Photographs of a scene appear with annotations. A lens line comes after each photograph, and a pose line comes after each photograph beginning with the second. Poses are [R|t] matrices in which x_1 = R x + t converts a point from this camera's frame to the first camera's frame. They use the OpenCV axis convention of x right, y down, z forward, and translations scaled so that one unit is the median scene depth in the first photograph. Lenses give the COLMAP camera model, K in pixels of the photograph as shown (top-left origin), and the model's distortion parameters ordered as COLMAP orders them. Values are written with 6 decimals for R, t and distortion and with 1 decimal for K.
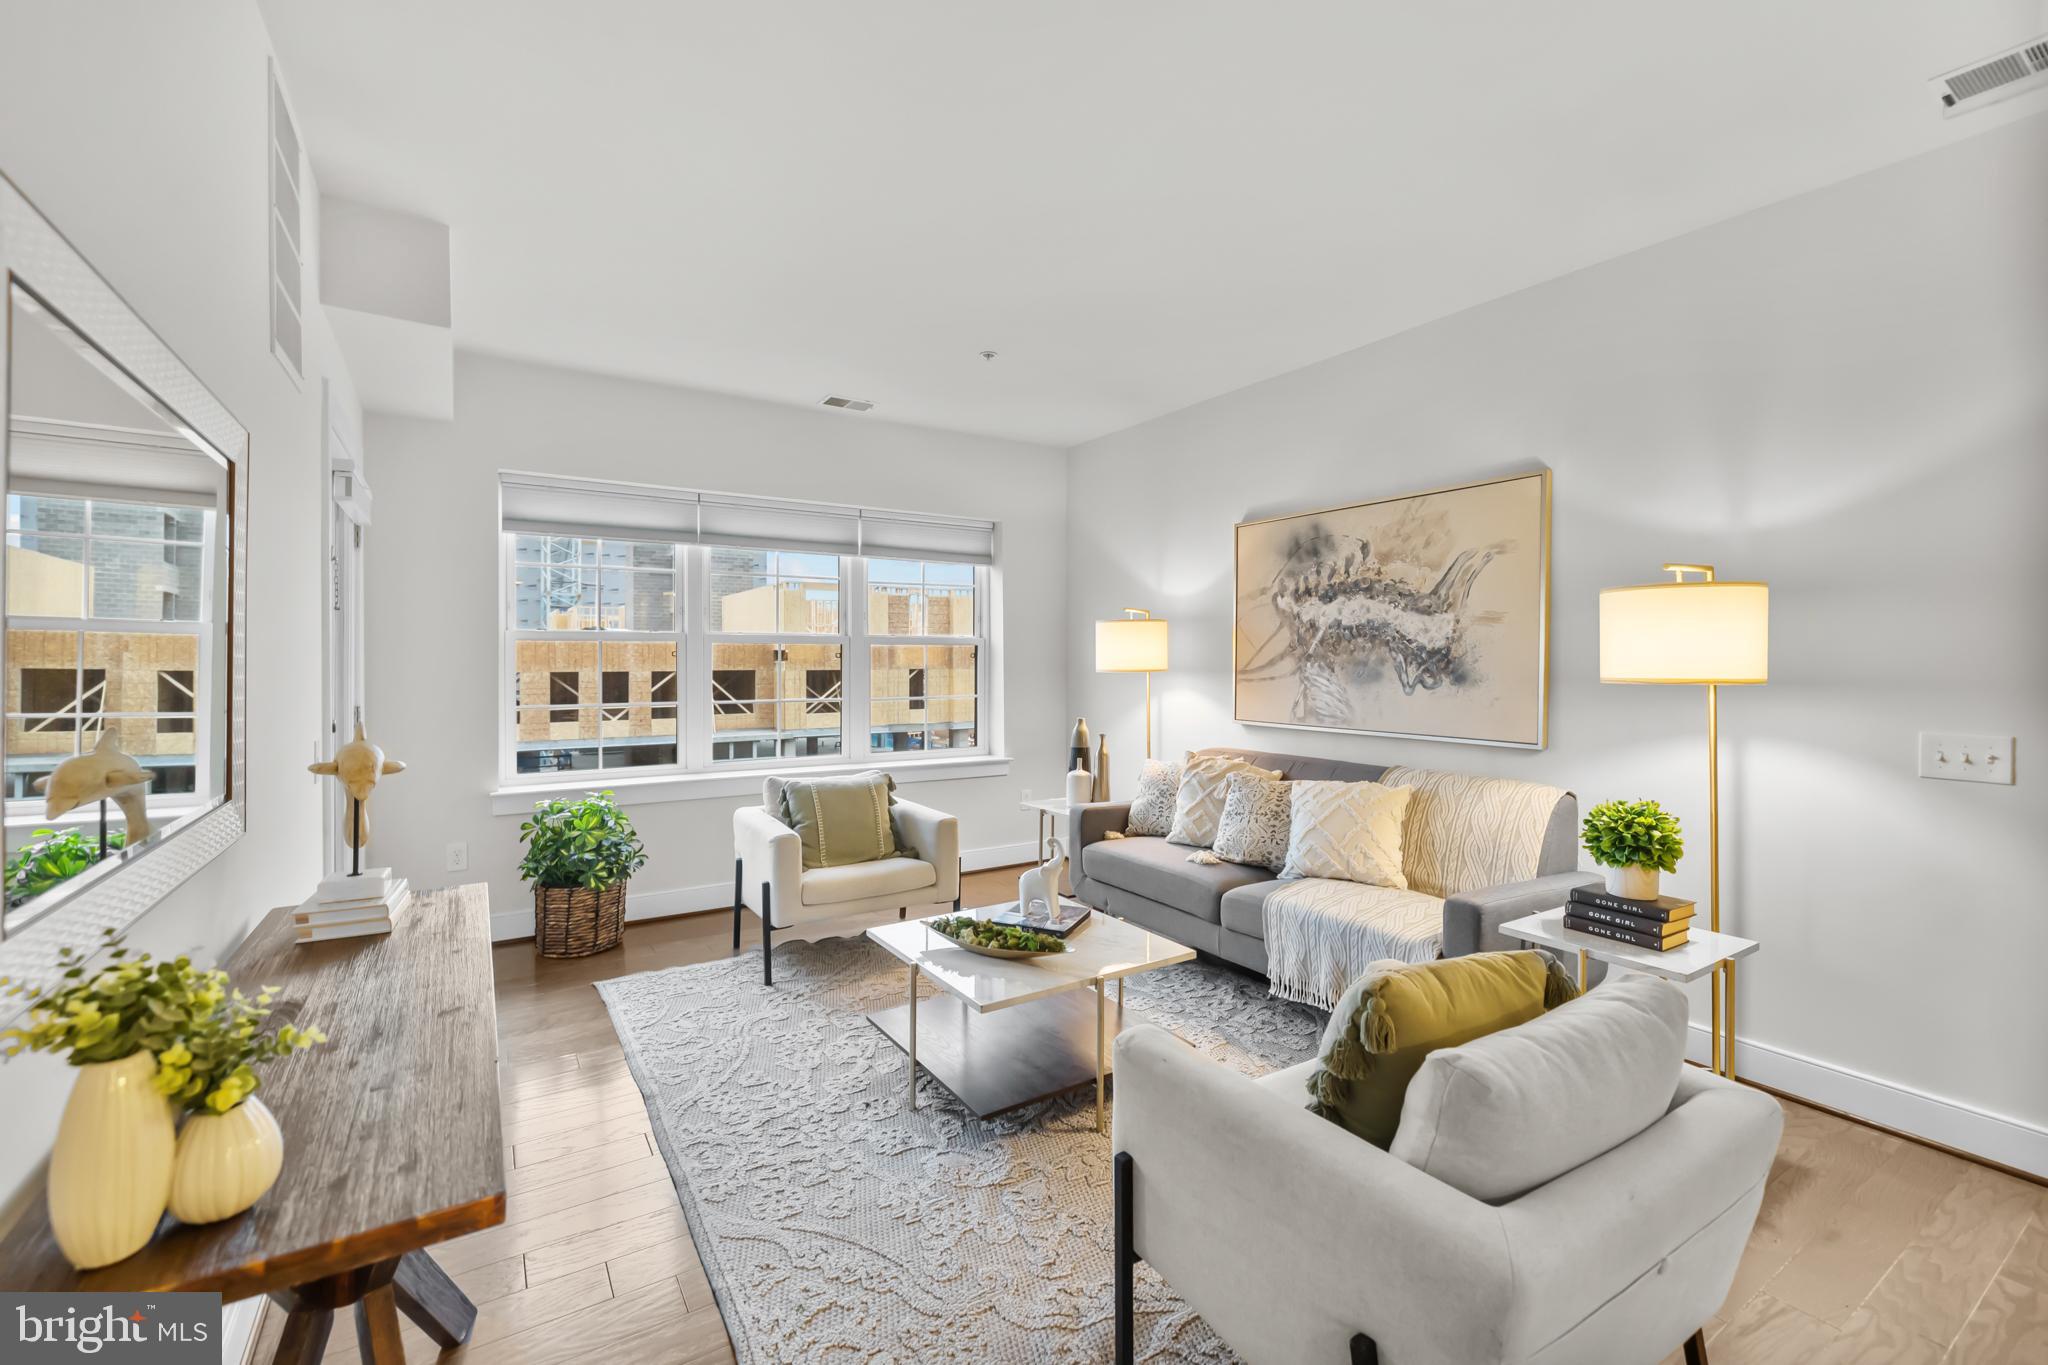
lens RADIAL K [[874.0, 0, 1000.8], [0, 874.0, 655.2], [0, 0, 1]] dist [-0.001042, 0.001365]
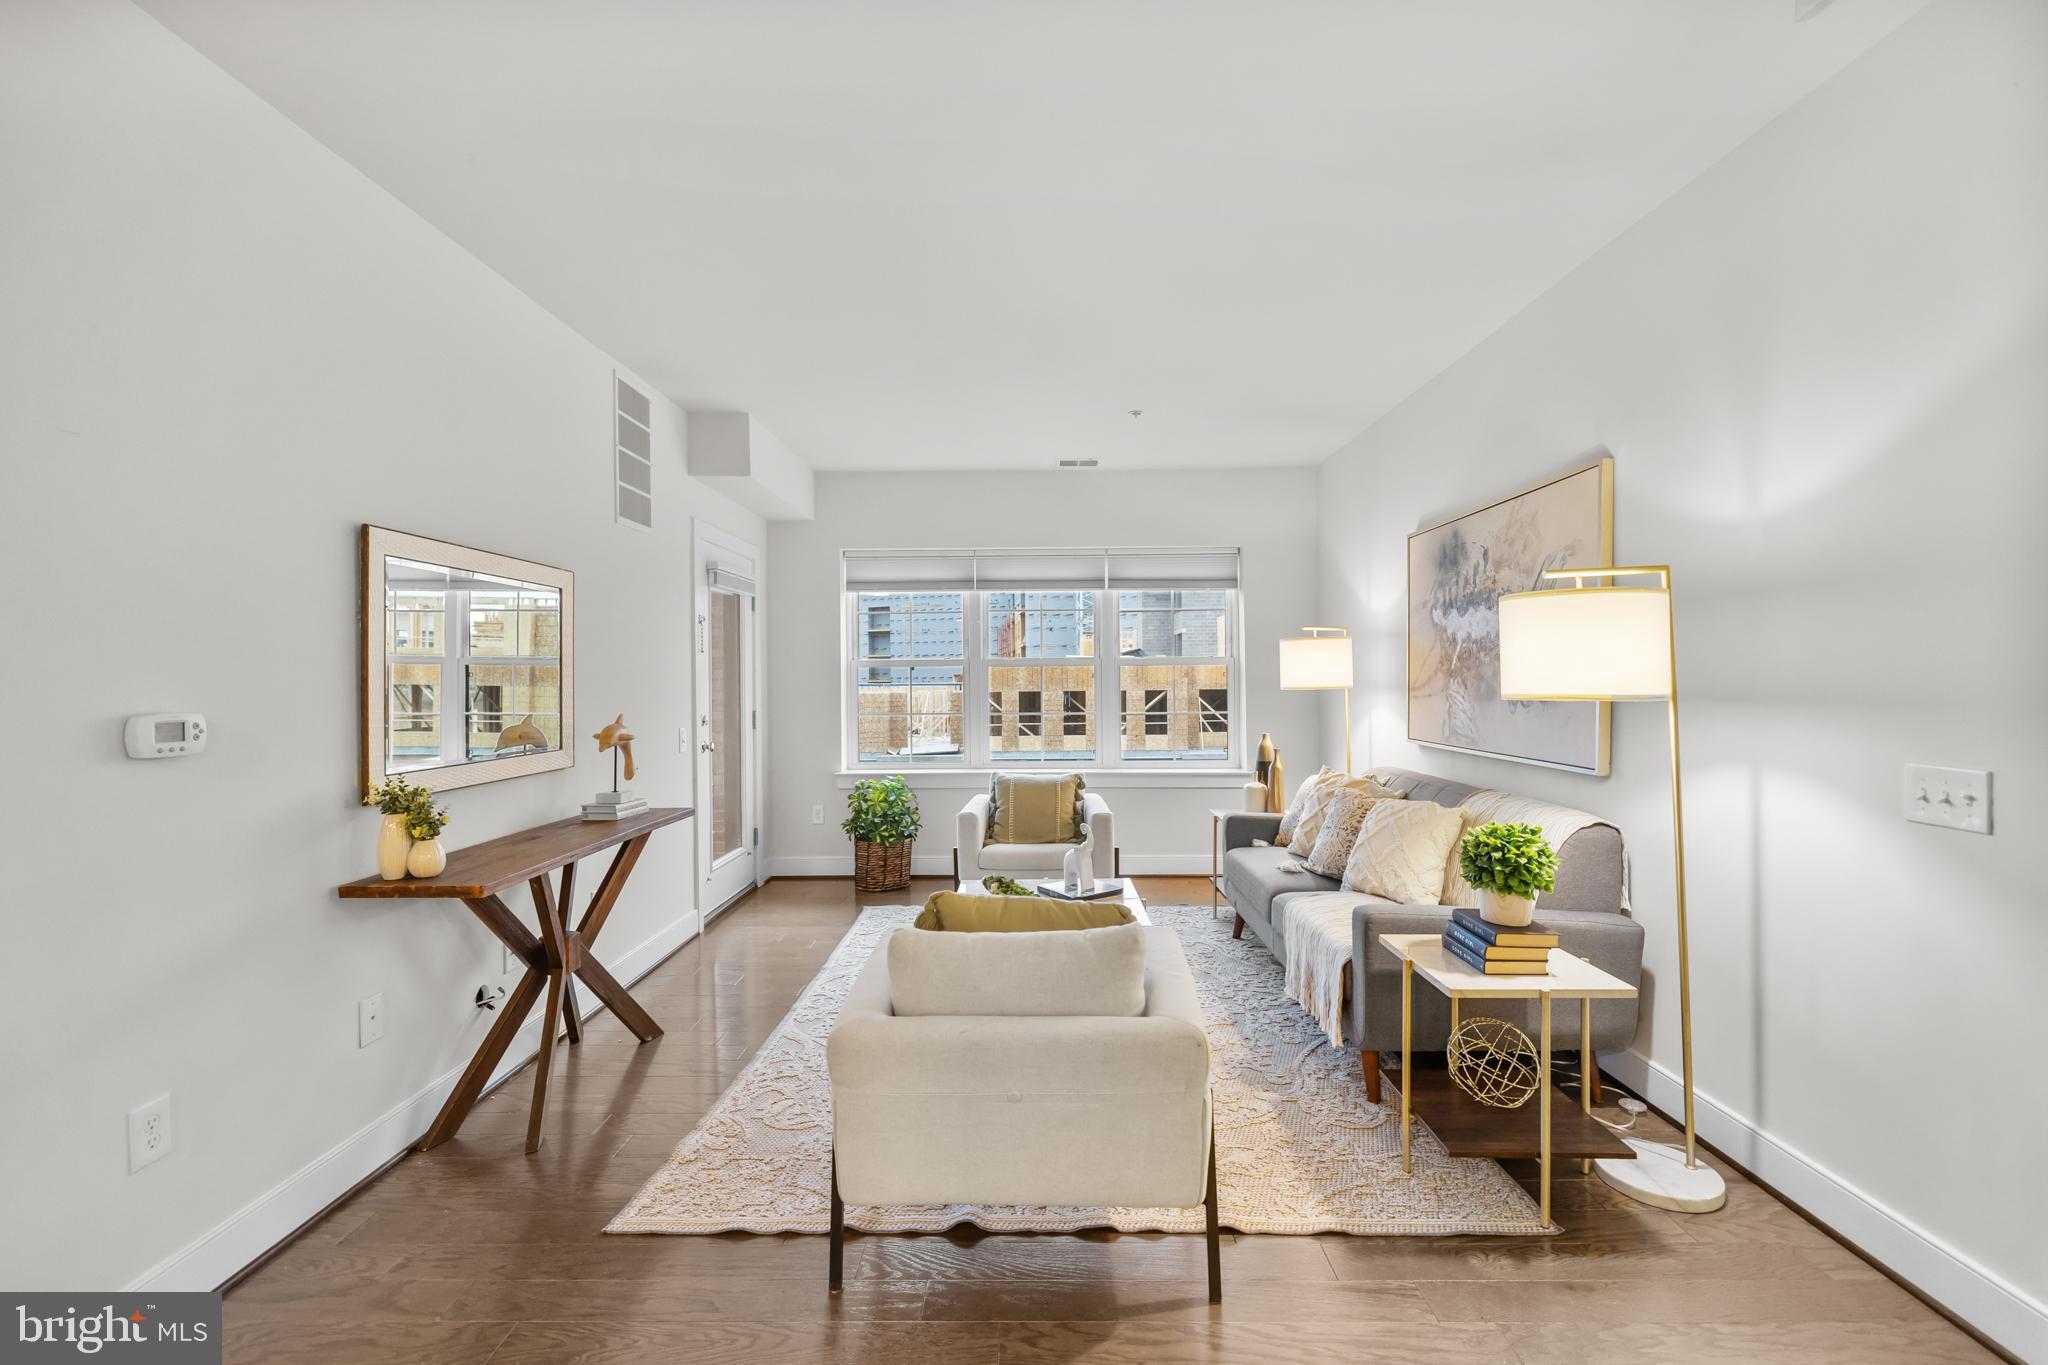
lens RADIAL K [[874.0, 0, 1009.1], [0, 874.0, 682.9], [0, 0, 1]] dist [-0.001042, 0.001365]
pose [[0.834179, -0.005365, -0.551467, 0.464594], [0.010681, 0.999922, 0.006429, 0.001745], [0.551390, -0.011253, 0.834172, -0.051205]]
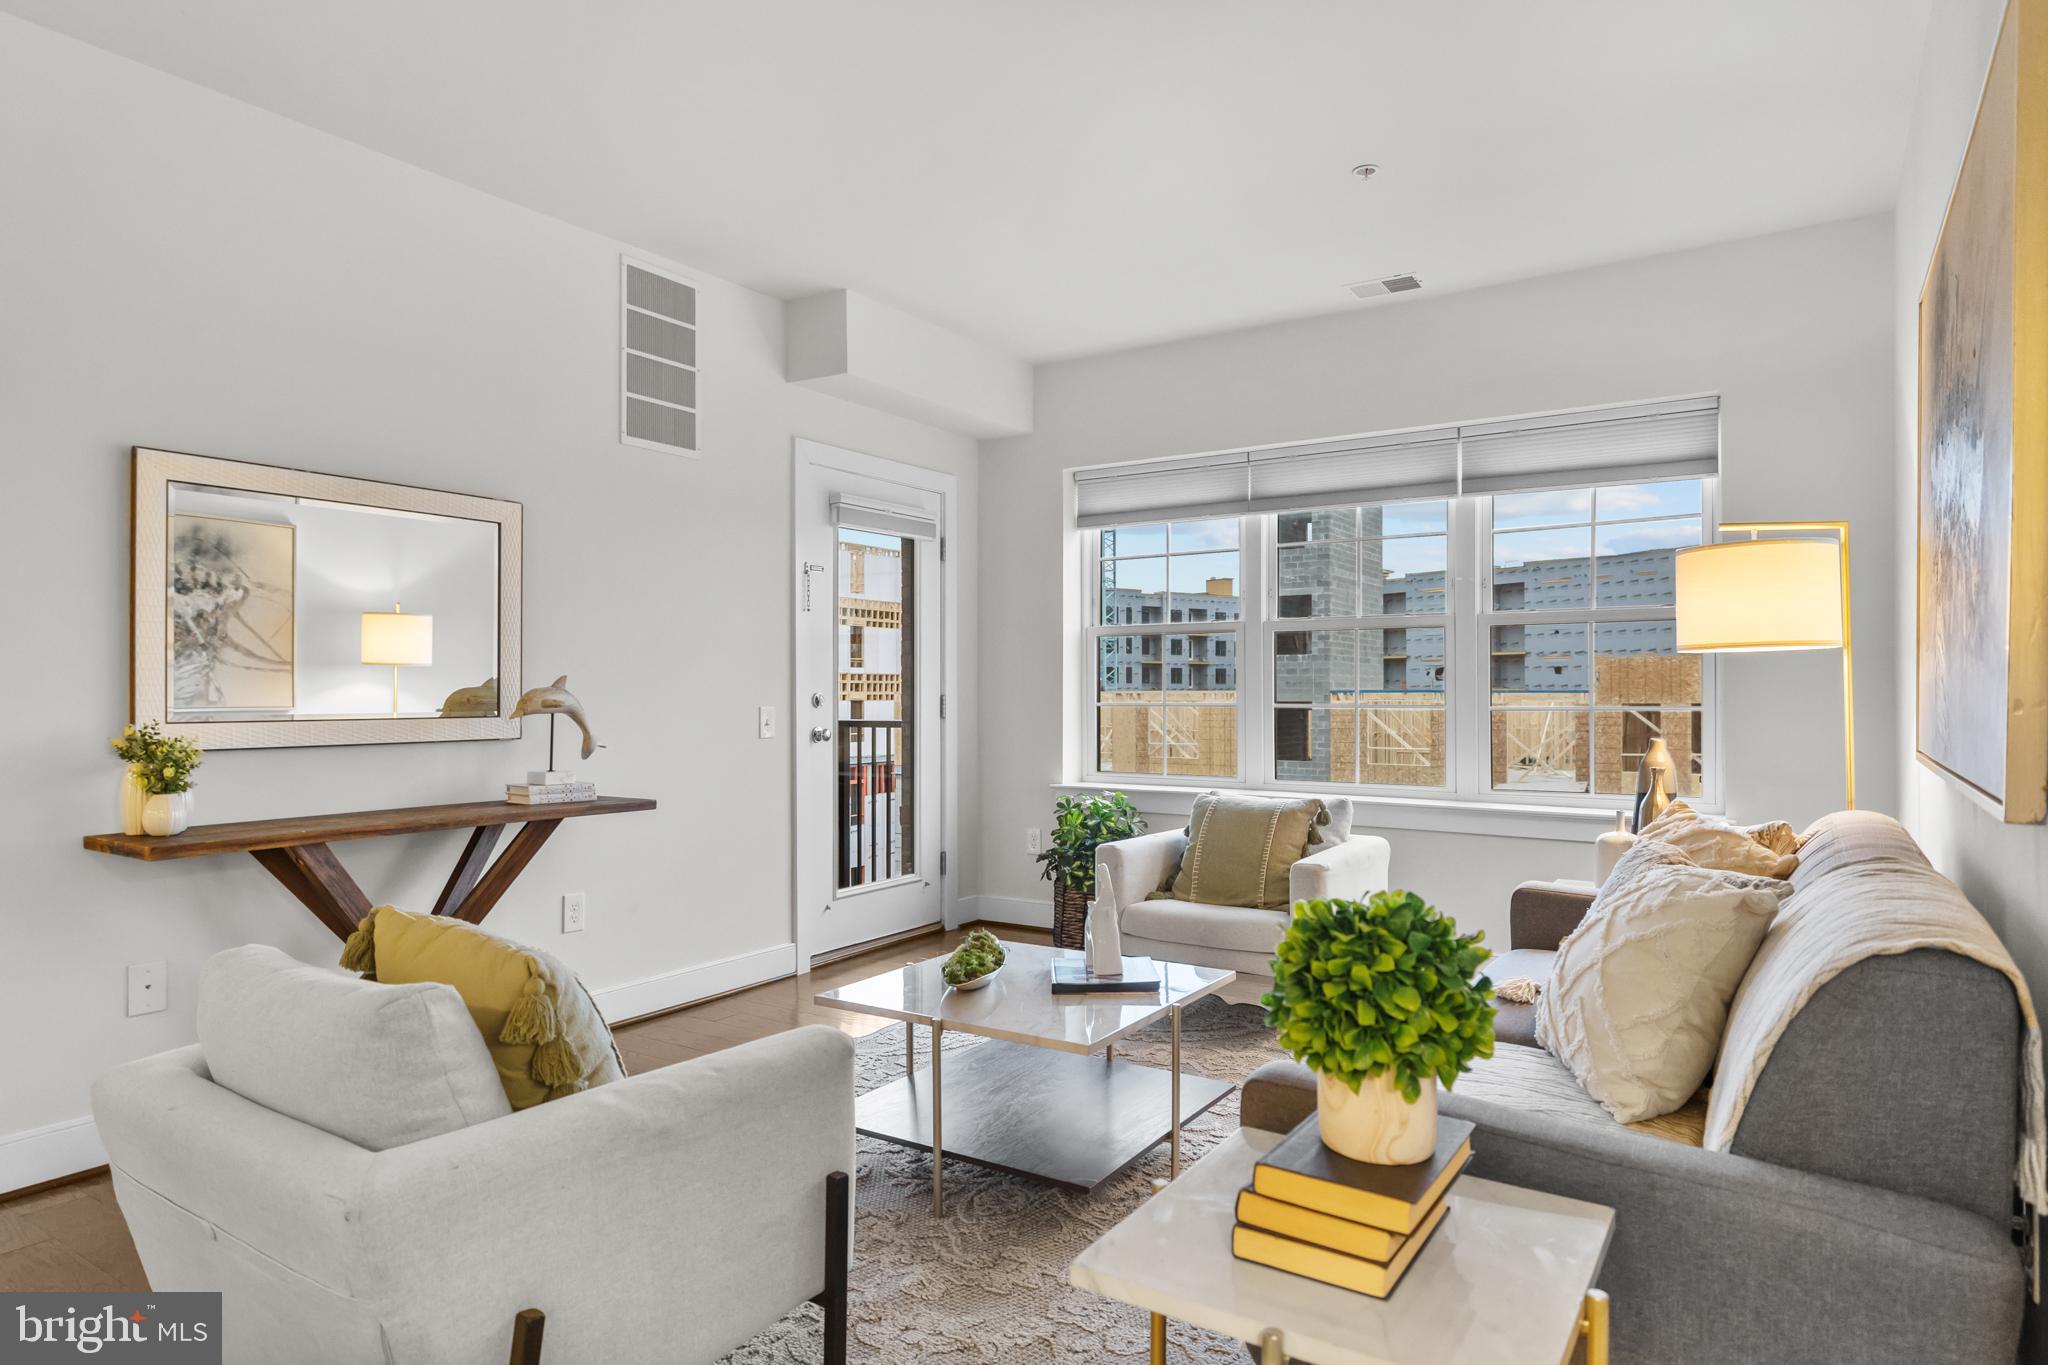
lens RADIAL K [[1183.3, 0, 1040.5], [0, 1183.3, 684.0], [0, 0, 1]] dist [0.006652, 0.000857]
pose [[0.419251, -0.007430, -0.907840, 0.668413], [0.003931, 0.999972, -0.006368, 0.045240], [0.907862, -0.000899, 0.419268, 0.378238]]
